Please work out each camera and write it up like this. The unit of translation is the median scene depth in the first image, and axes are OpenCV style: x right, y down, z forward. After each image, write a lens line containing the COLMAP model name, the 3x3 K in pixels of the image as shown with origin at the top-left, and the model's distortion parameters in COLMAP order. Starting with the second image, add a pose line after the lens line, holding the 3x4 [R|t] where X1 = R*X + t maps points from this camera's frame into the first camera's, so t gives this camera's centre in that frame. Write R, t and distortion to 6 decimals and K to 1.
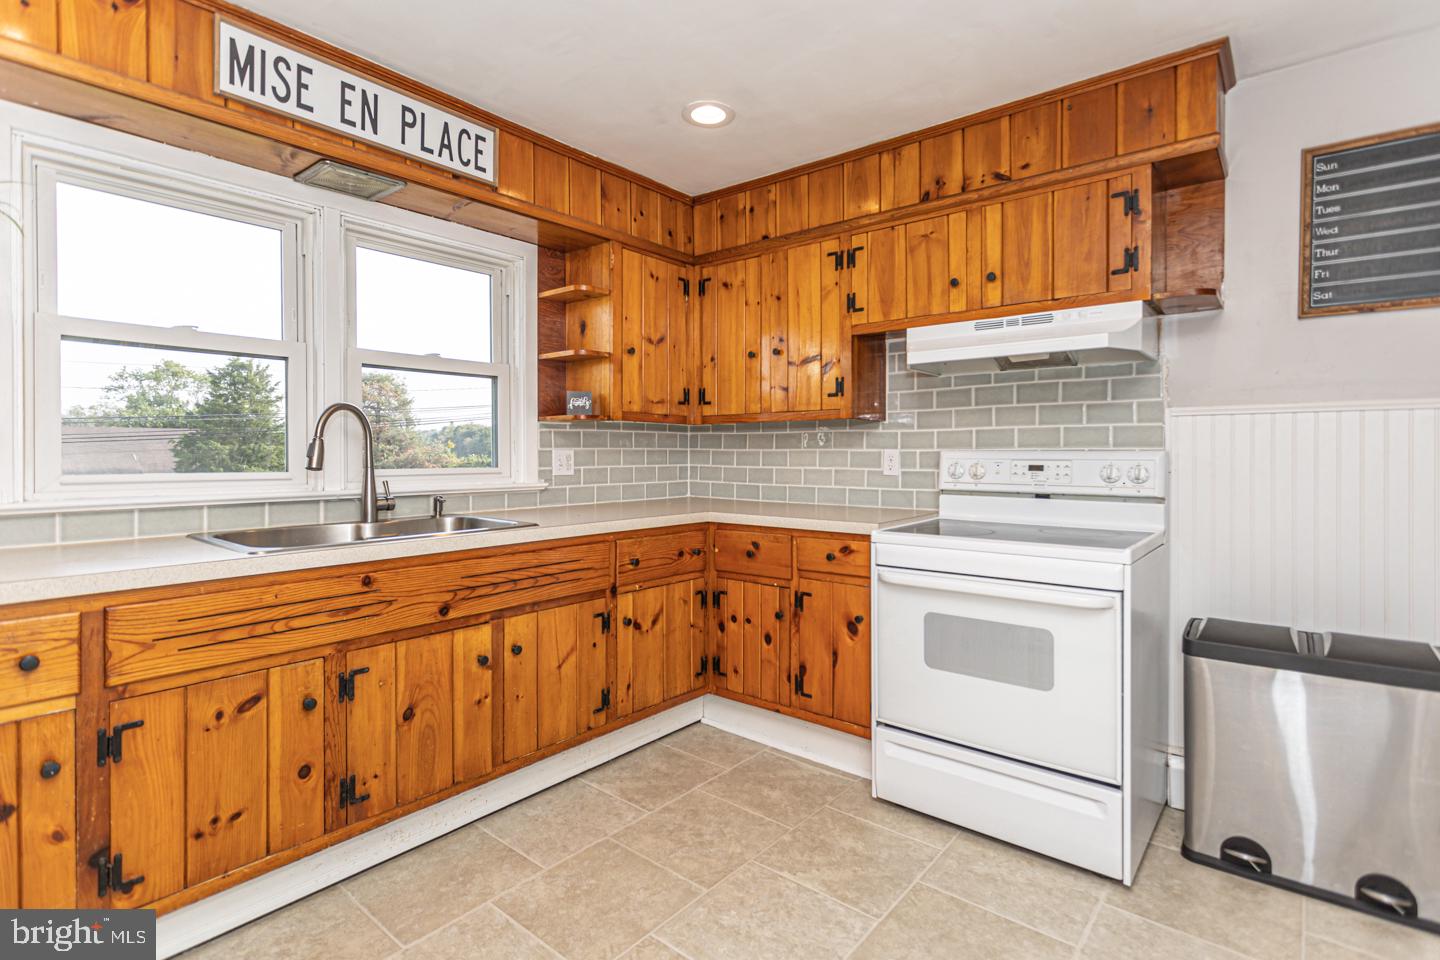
lens RADIAL K [[707.8, 0, 719.7], [0, 707.8, 461.3], [0, 0, 1]] dist [0.003296, 0.000868]
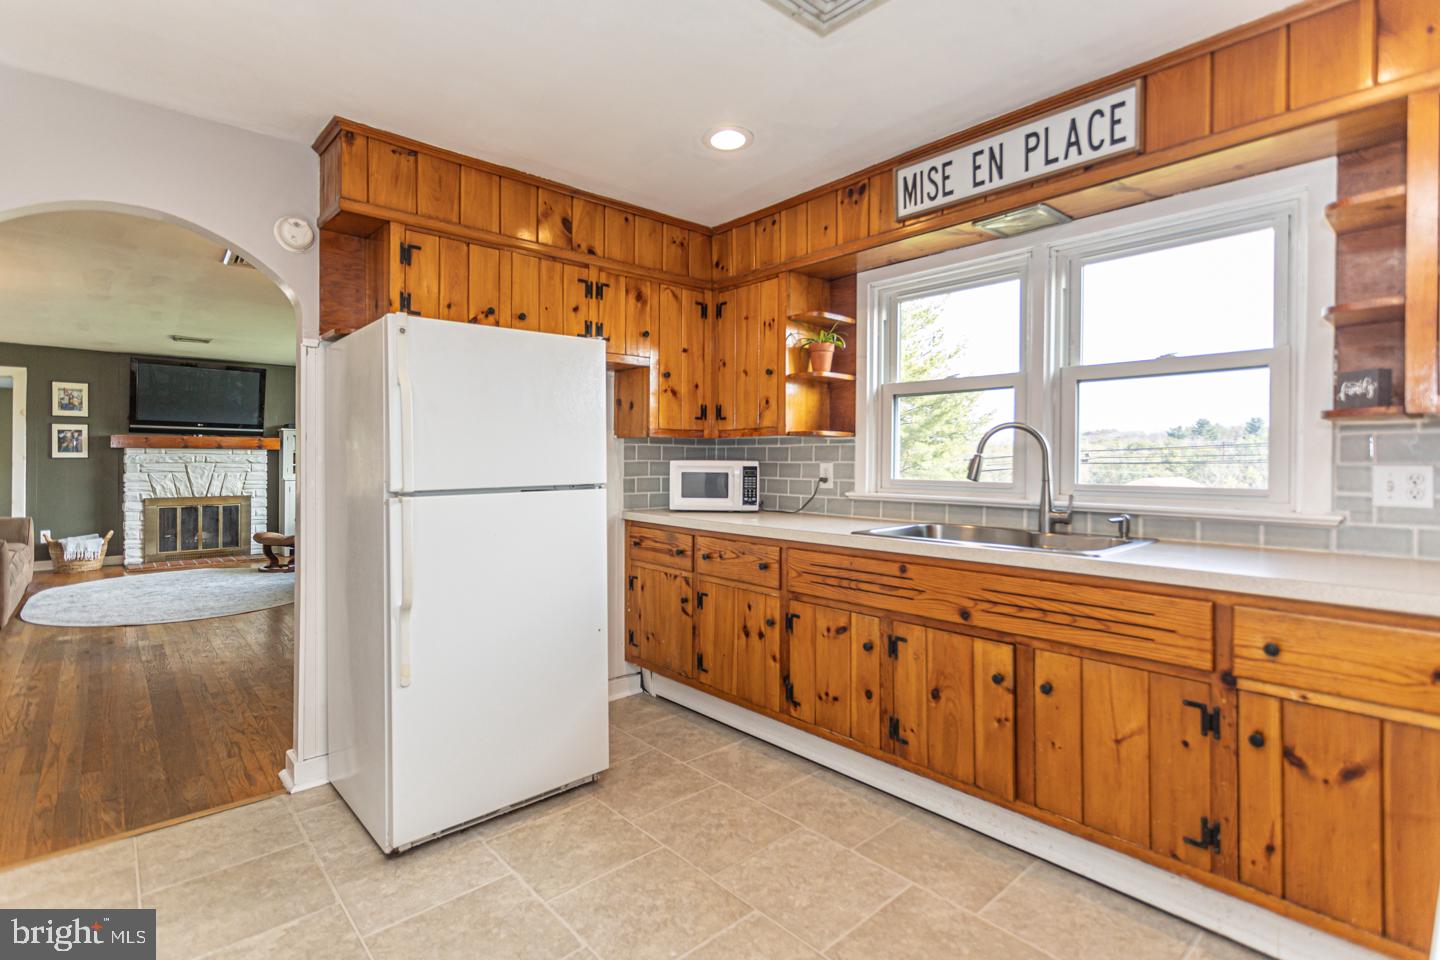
lens RADIAL K [[687.2, 0, 720.9], [0, 687.2, 467.1], [0, 0, 1]] dist [0.000698, 0.000268]
pose [[-0.148221, 0.008048, -0.988922, 0.576710], [-0.016197, 0.999813, 0.010564, -0.014611], [0.988822, 0.017583, -0.148063, 0.657941]]
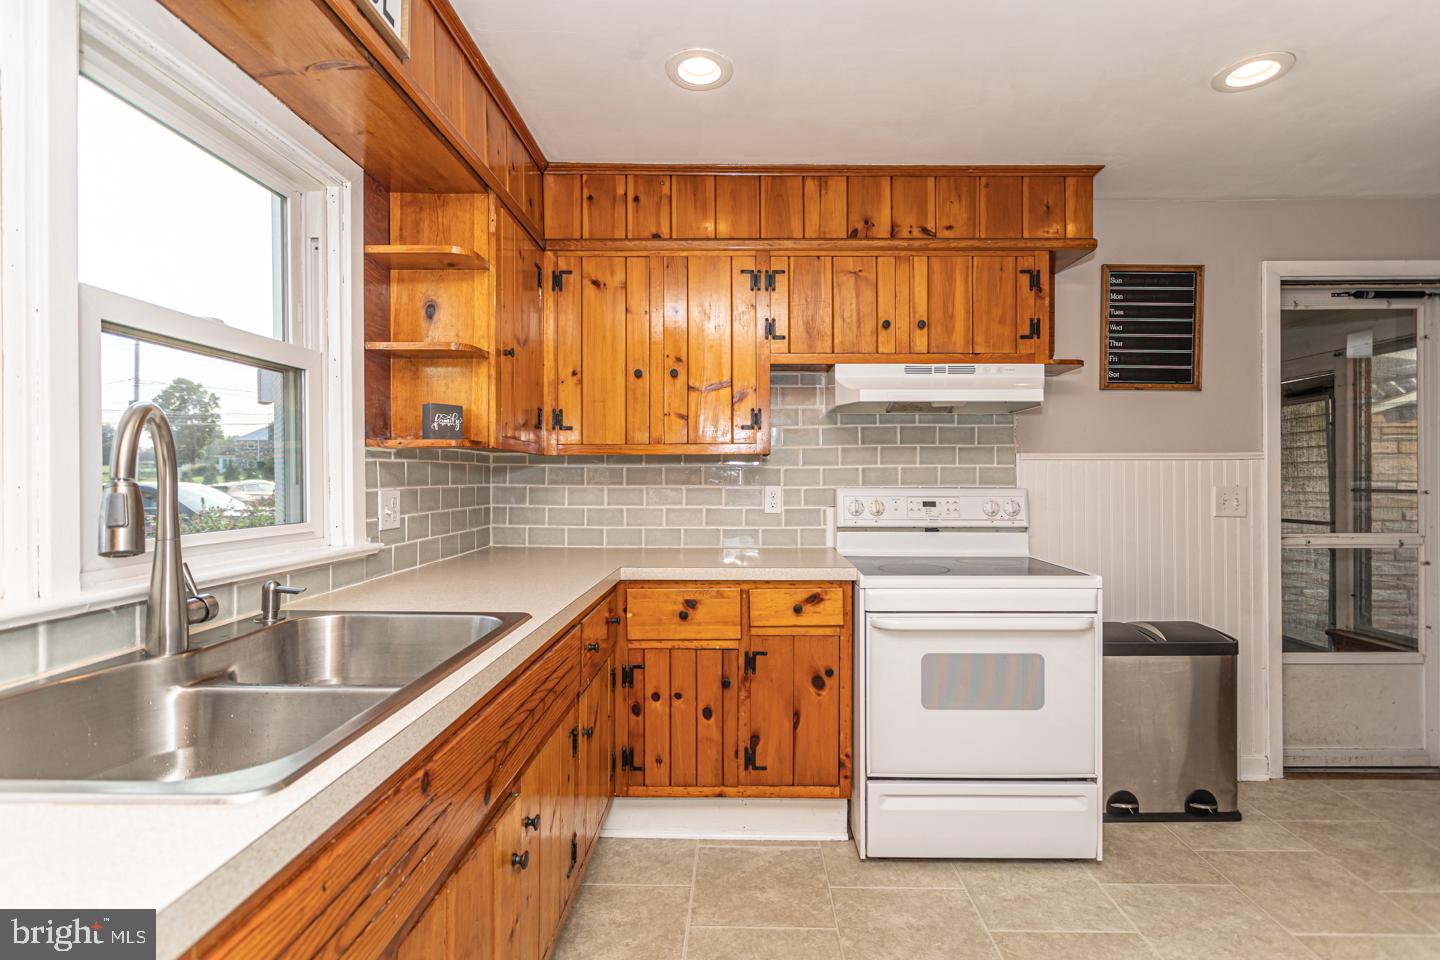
lens RADIAL K [[689.6, 0, 720.0], [0, 689.6, 480.0], [0, 0, 1]] dist [0.000194, 0.000456]
pose [[0.773915, -0.002618, 0.633284, -0.500173], [0.006911, 0.999967, -0.004311, -0.026822], [-0.633252, 0.007713, 0.773908, 0.398857]]
